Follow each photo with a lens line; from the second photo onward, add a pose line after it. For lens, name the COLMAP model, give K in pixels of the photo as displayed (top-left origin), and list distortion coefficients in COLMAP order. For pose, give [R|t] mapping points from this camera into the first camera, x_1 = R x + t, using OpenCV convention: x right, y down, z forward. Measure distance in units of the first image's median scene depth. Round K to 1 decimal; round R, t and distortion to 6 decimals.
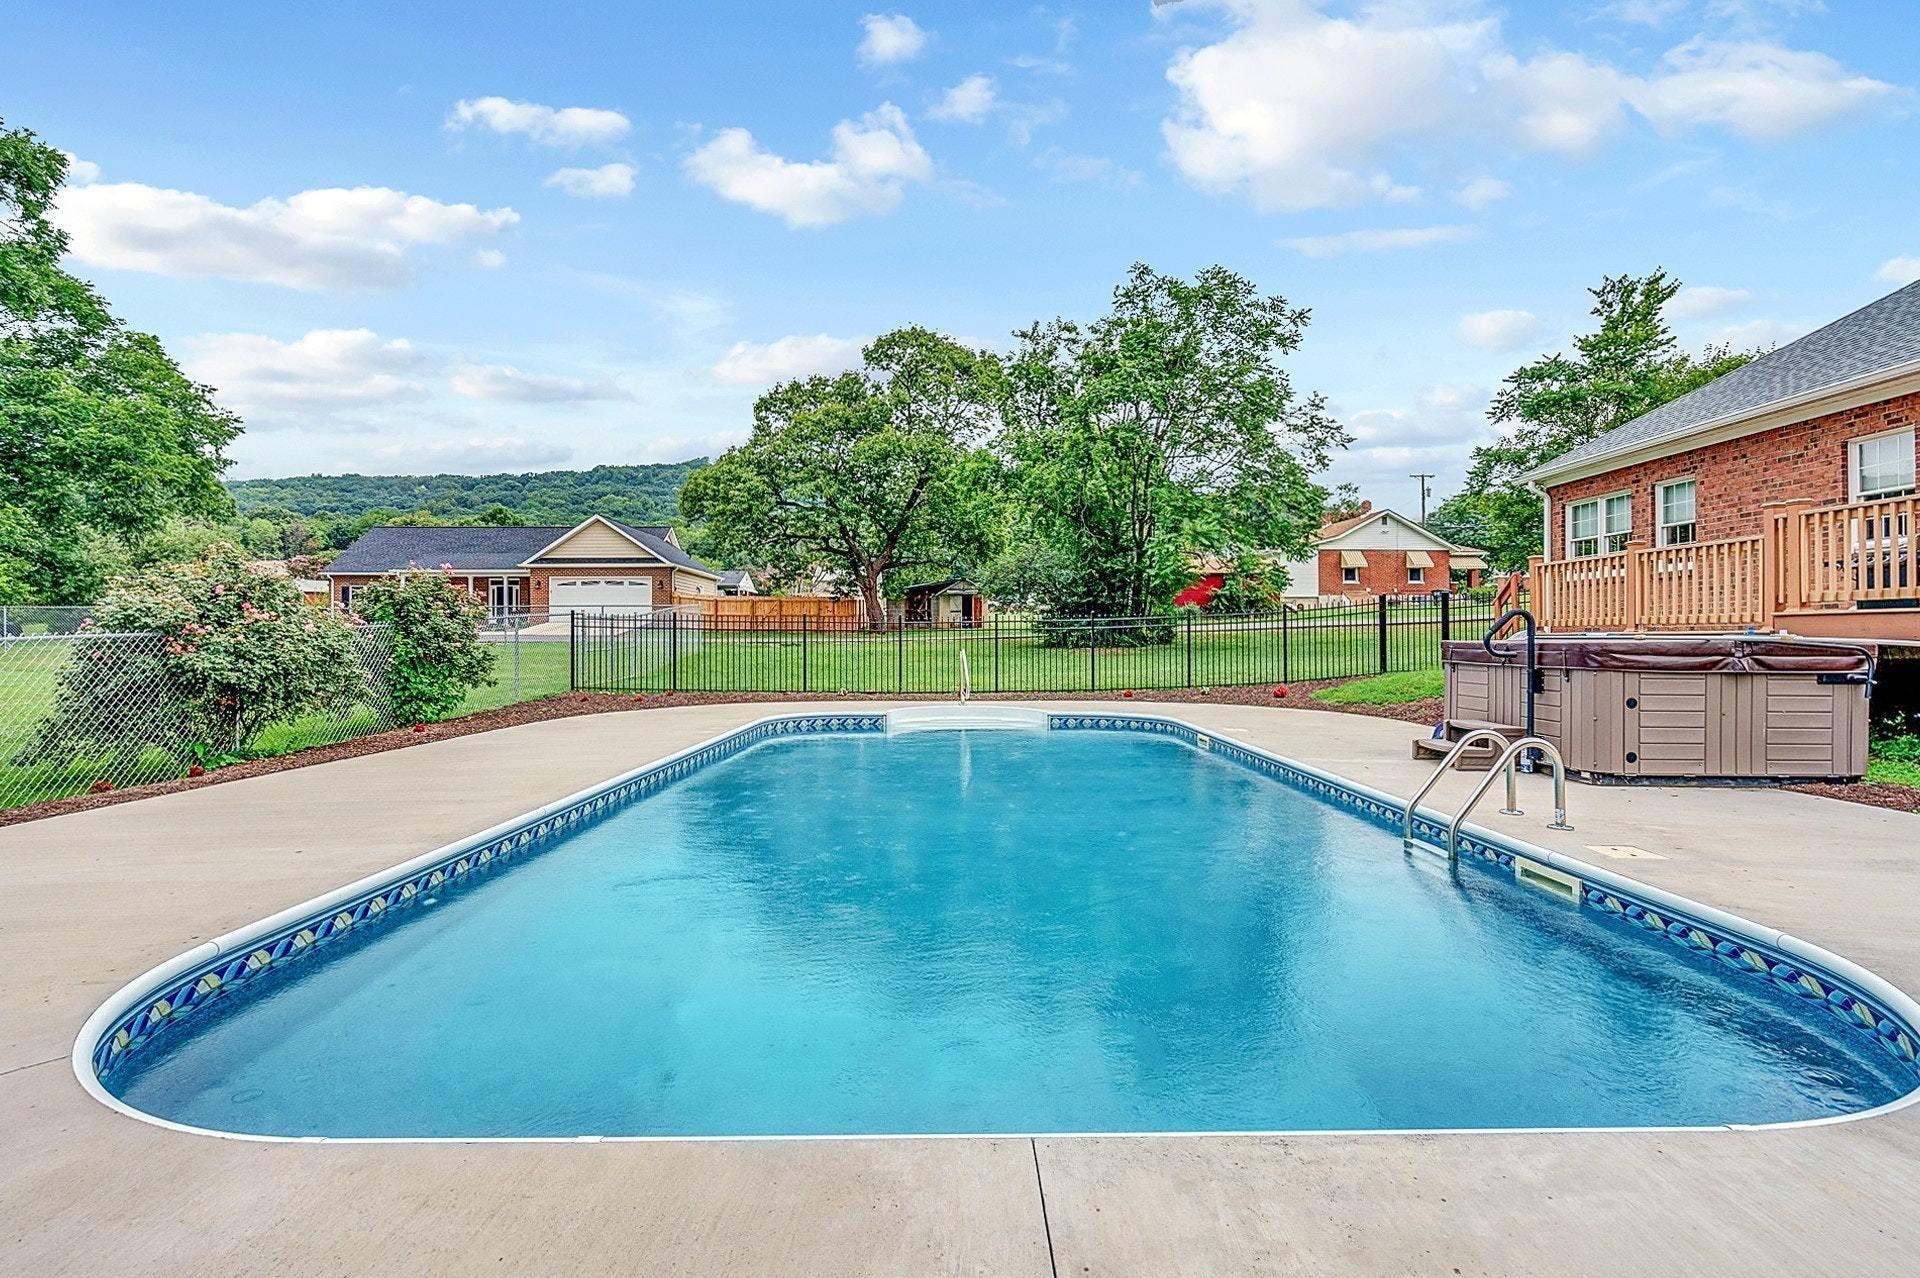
lens RADIAL K [[898.1, 0, 970.0], [0, 898.1, 638.2], [0, 0, 1]] dist [-0.002420, 0.001036]
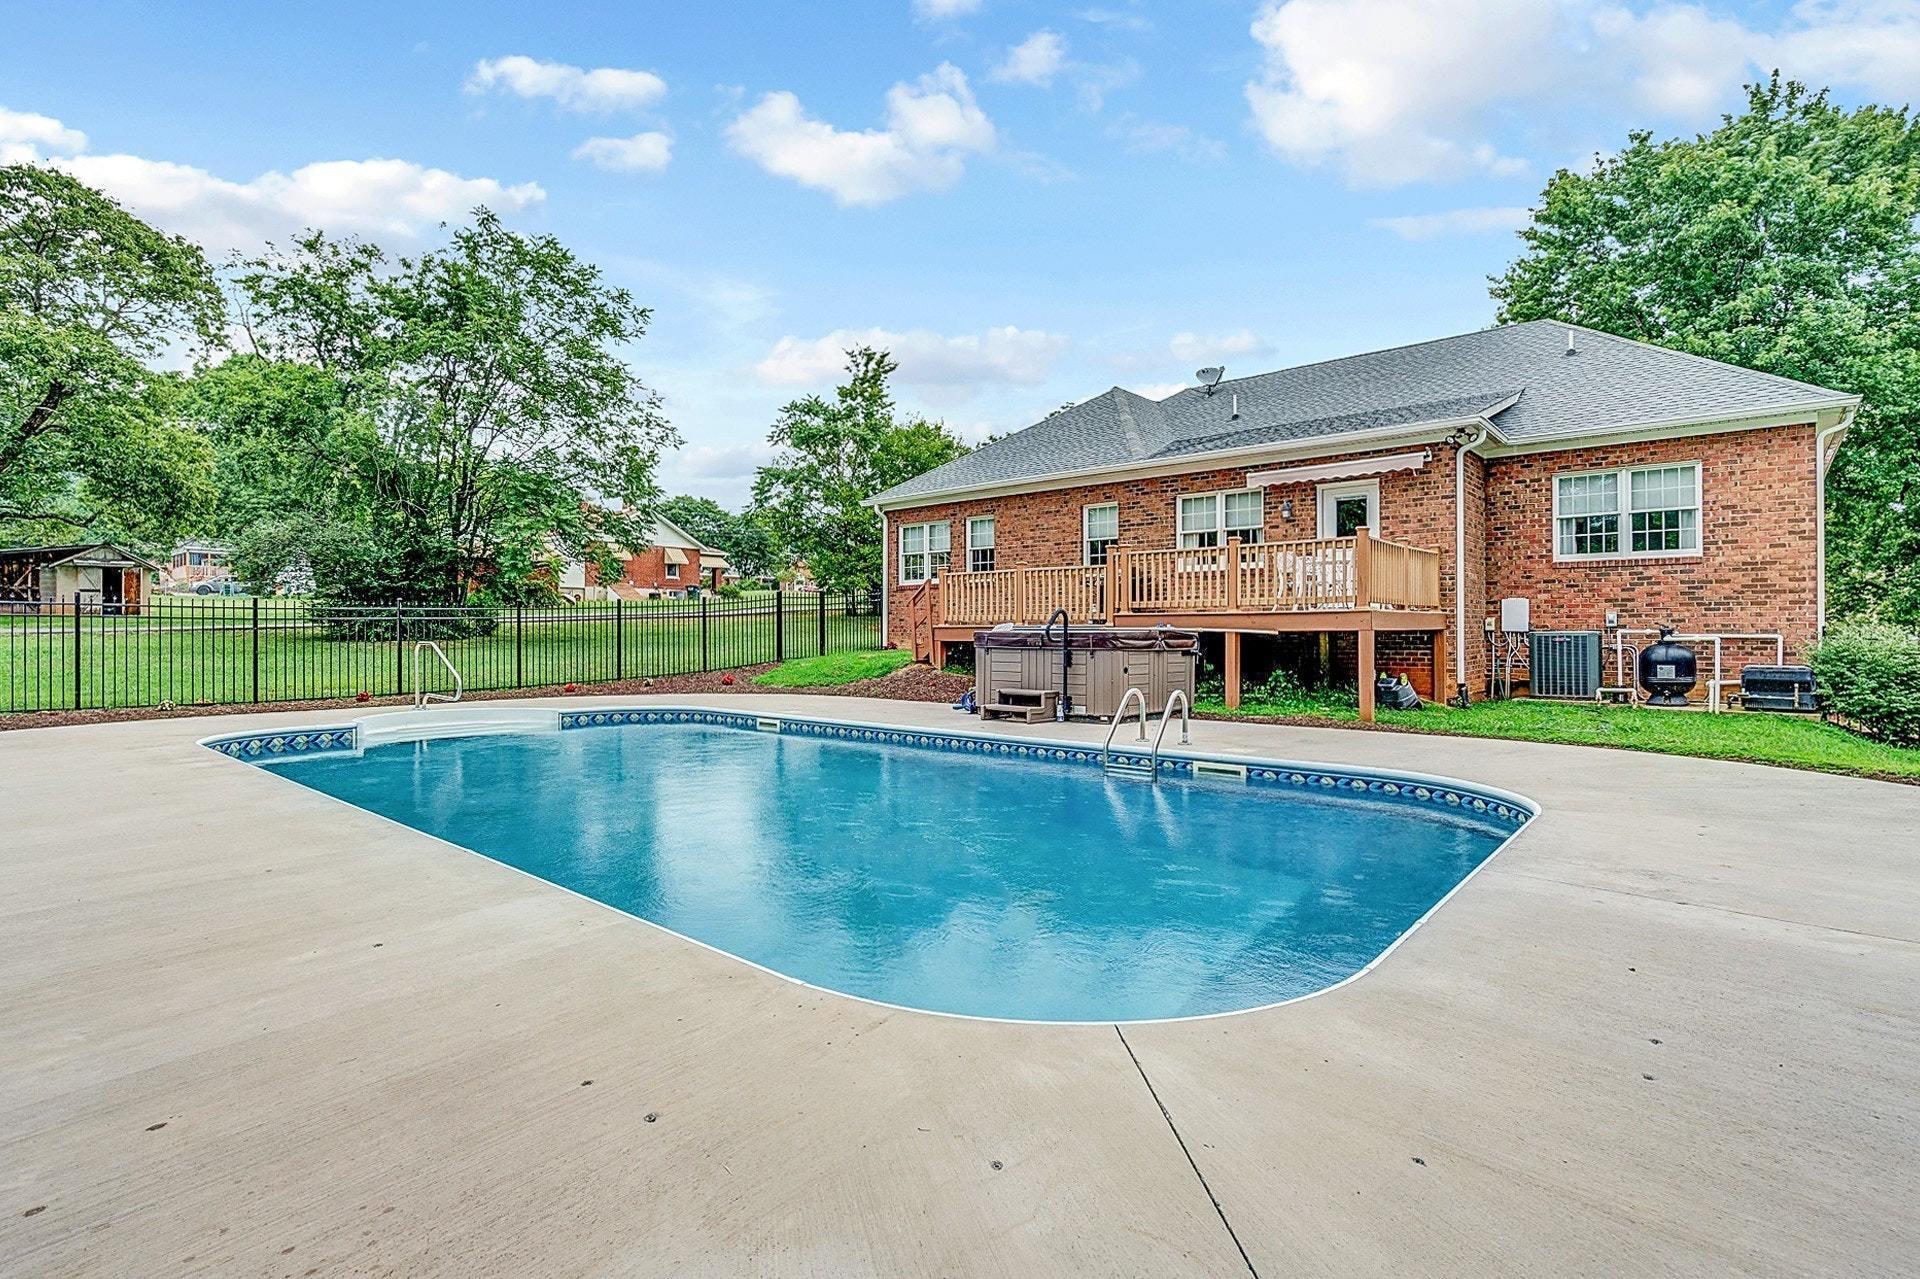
lens RADIAL K [[898.1, 0, 978.0], [0, 898.1, 636.7], [0, 0, 1]] dist [-0.002420, 0.001036]
pose [[0.664803, -0.003629, 0.747010, -0.135439], [-0.001643, 0.999979, 0.006320, 0.000801], [-0.747017, -0.005428, 0.664783, 0.035025]]
